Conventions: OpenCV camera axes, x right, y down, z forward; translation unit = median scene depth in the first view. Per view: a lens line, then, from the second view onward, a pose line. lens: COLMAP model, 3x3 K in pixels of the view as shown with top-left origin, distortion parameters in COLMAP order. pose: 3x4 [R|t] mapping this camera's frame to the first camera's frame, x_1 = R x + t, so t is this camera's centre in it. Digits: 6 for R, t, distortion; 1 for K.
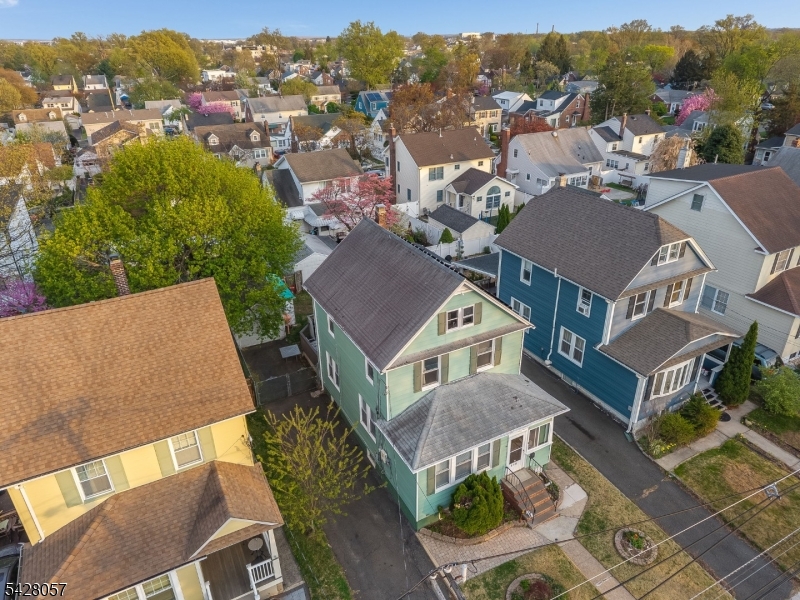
lens RADIAL K [[537.7, 0, 400.5], [0, 537.7, 300.9], [0, 0, 1]] dist [0.003544, -0.000317]
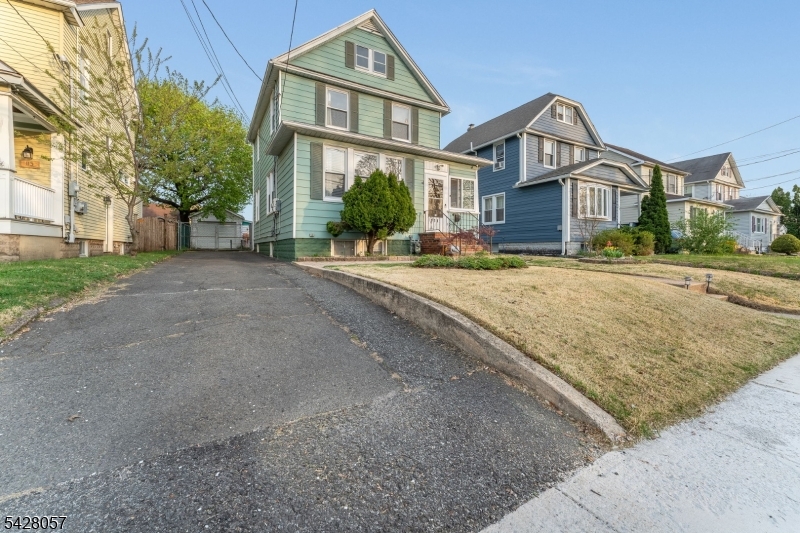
lens RADIAL K [[326.0, 0, 400.6], [0, 326.0, 263.1], [0, 0, 1]] dist [0.000164, 0.000150]
pose [[0.999284, 0.023754, 0.029464, 0.126868], [-0.007996, 0.893439, -0.449114, 0.508064], [-0.036992, 0.448556, 0.892989, 0.513945]]
